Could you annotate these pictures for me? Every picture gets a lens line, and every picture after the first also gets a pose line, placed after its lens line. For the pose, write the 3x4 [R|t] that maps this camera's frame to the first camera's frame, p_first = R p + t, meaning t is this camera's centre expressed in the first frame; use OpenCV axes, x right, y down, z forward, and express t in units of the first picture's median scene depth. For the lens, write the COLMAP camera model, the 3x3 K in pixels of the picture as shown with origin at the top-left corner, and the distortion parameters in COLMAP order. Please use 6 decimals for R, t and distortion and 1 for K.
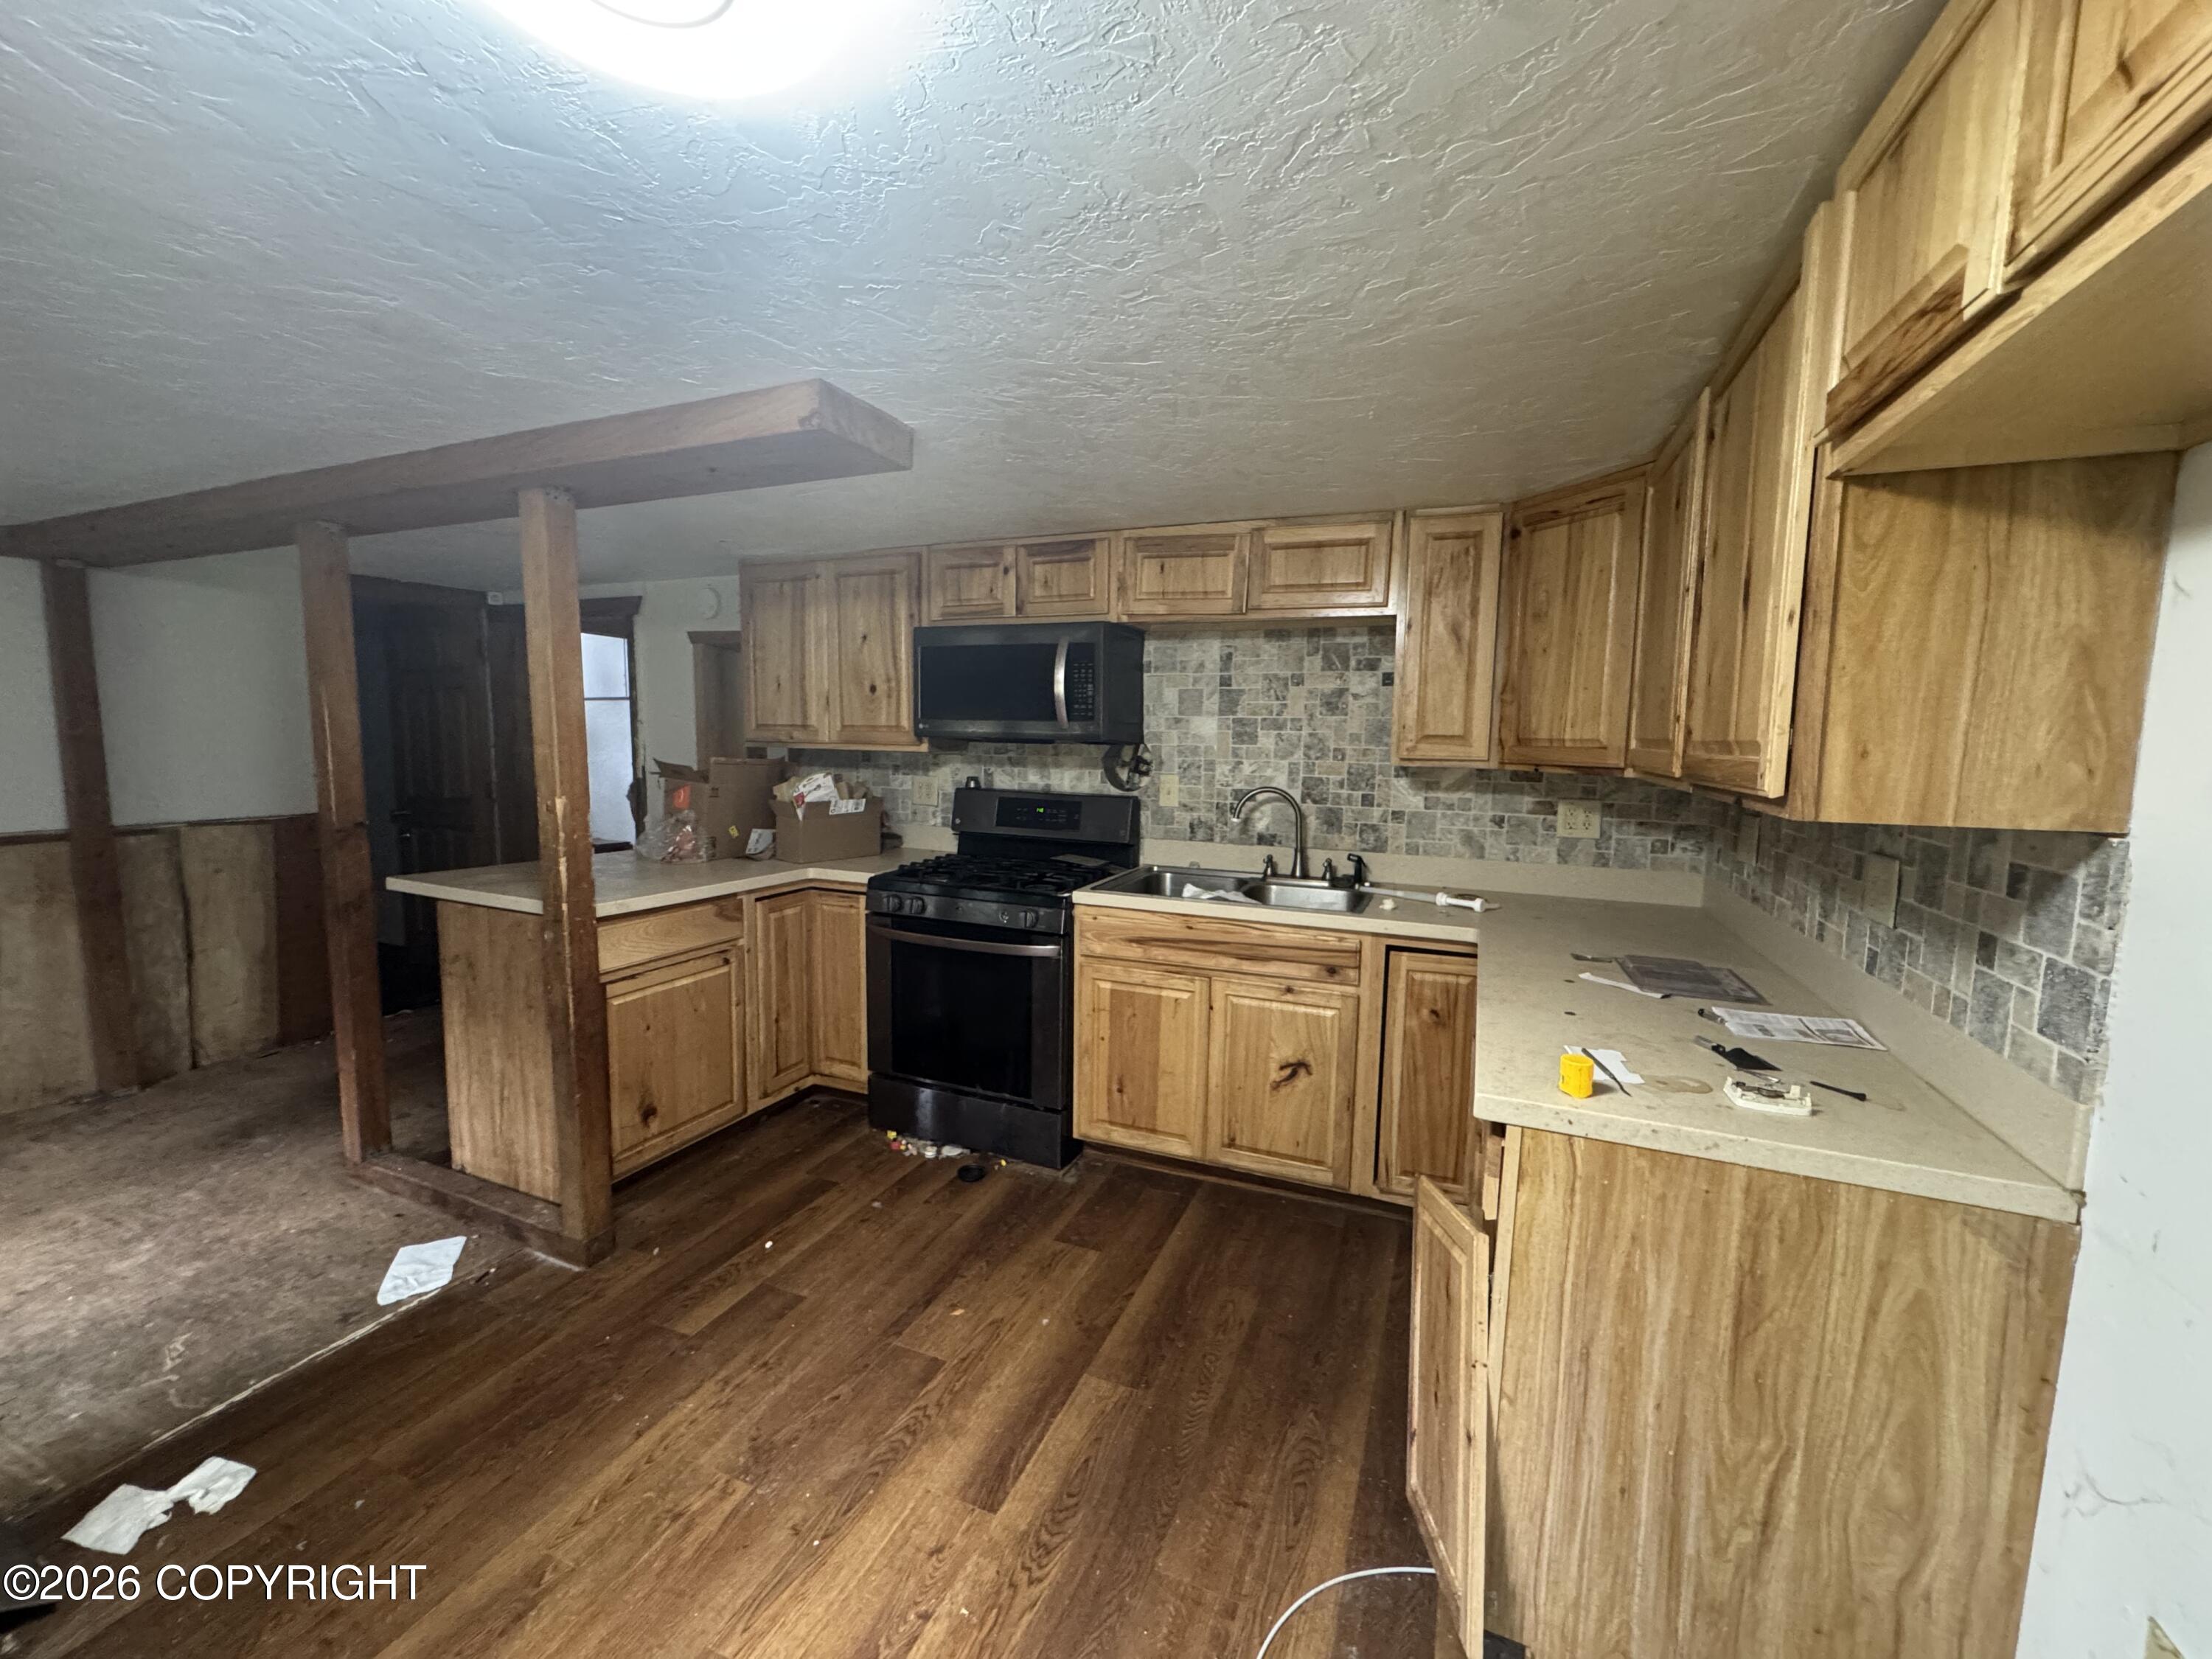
lens RADIAL K [[890.7, 0, 1111.3], [0, 890.7, 832.1], [0, 0, 1]] dist [0.000866, 0.000162]
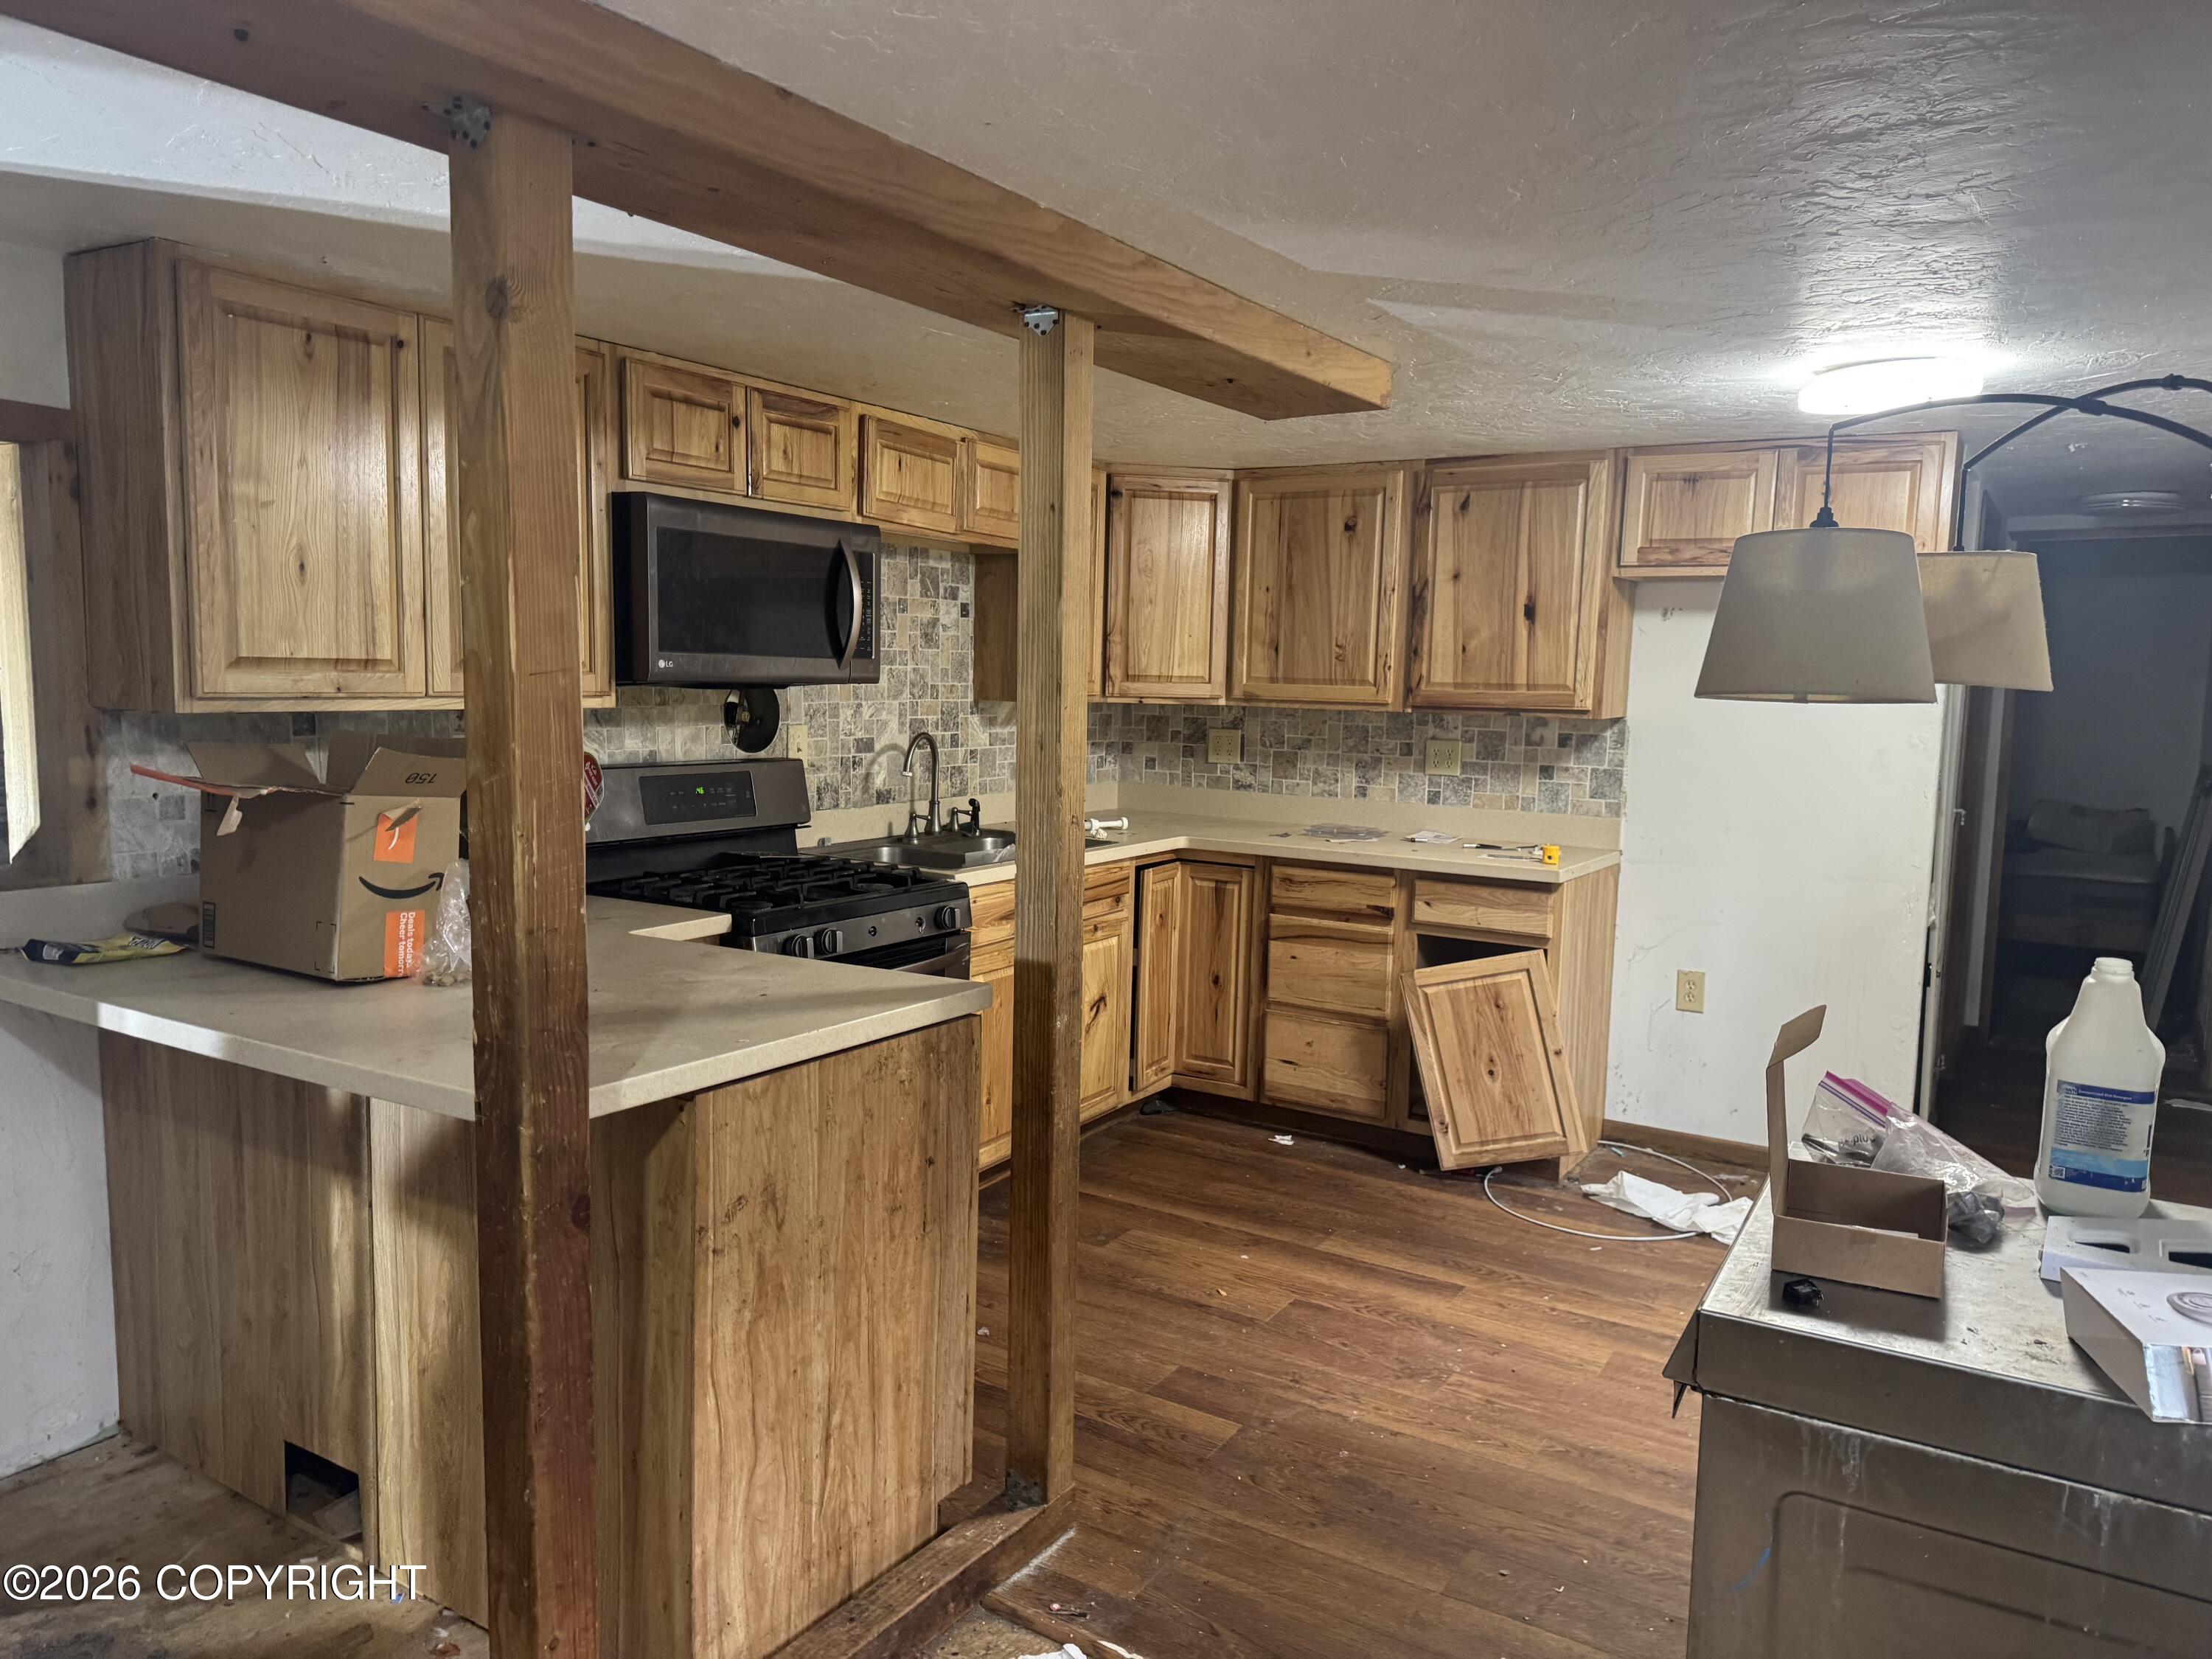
lens RADIAL K [[1531.6, 0, 1122.4], [0, 1531.6, 845.3], [0, 0, 1]] dist [0.181087, -0.359262]
pose [[0.151373, -0.129429, 0.979966, -1.353389], [0.088527, 0.989182, 0.116971, -0.106769], [-0.984504, 0.069047, 0.161194, 0.620227]]
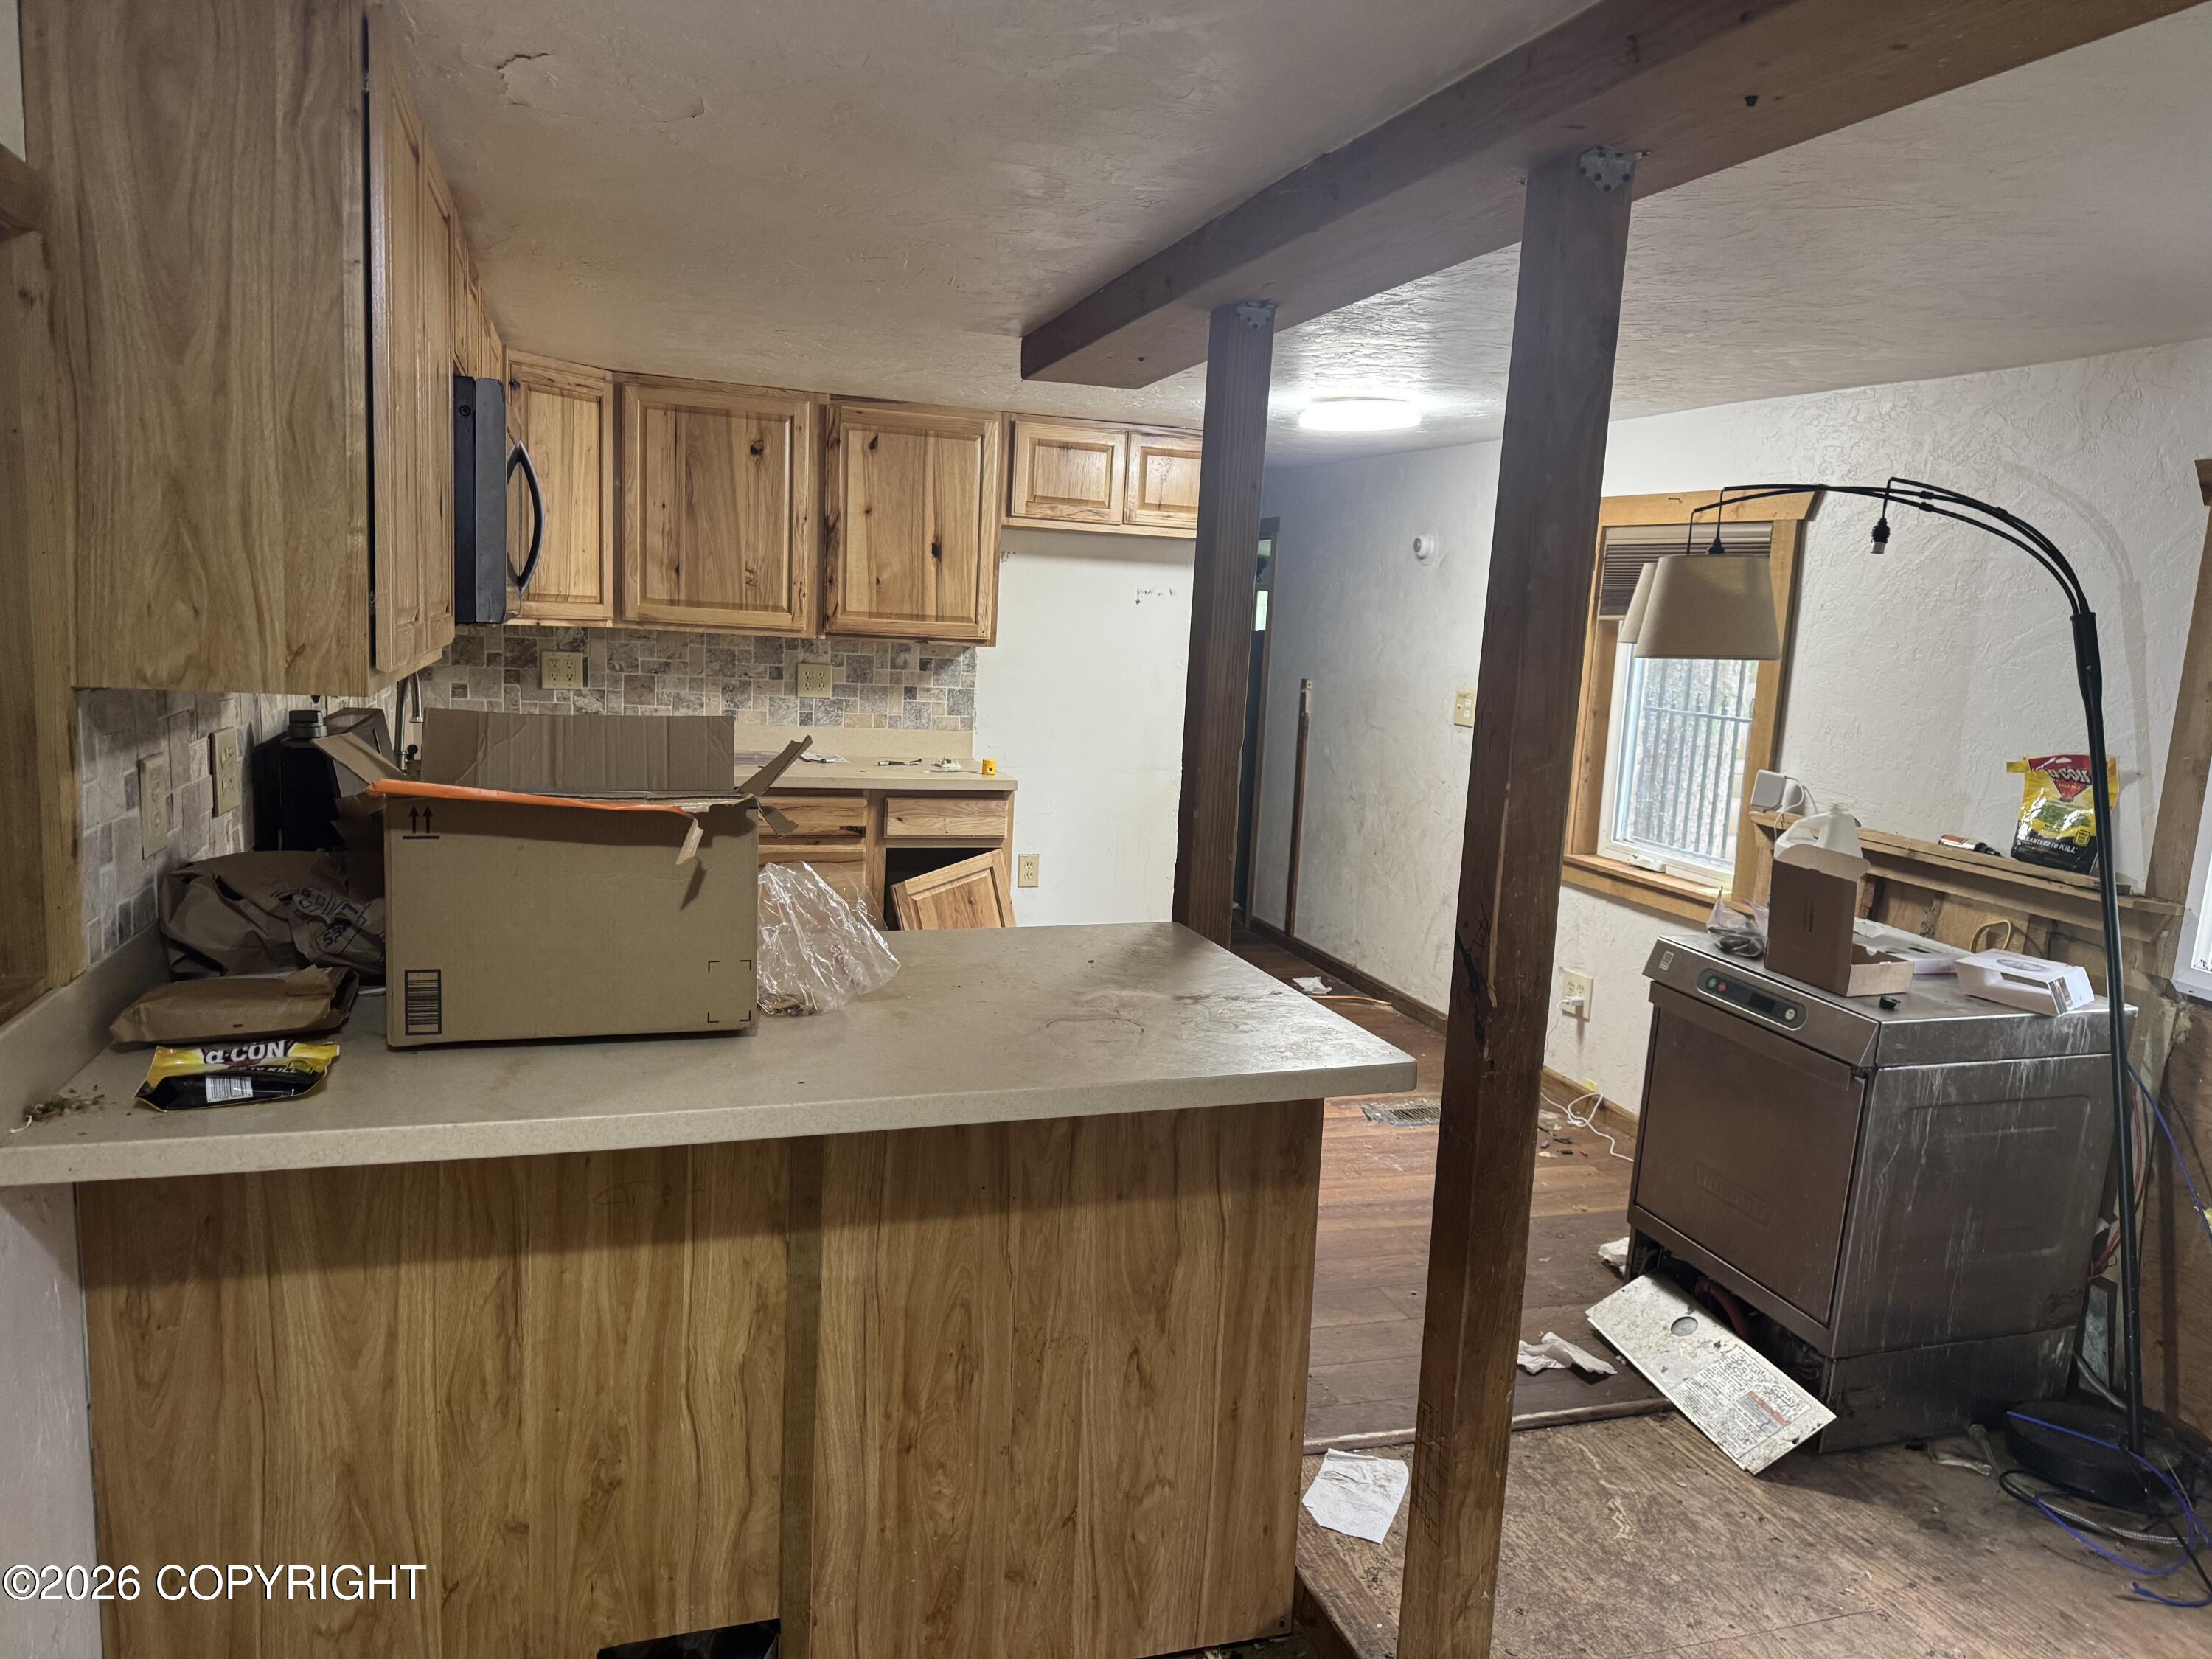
lens RADIAL K [[1531.6, 0, 1122.4], [0, 1531.6, 845.3], [0, 0, 1]] dist [0.181087, -0.359262]
pose [[-0.664777, -0.165289, 0.728527, -1.183372], [0.019326, 0.971084, 0.237956, -0.210284], [-0.746792, 0.172267, -0.642360, 1.494367]]
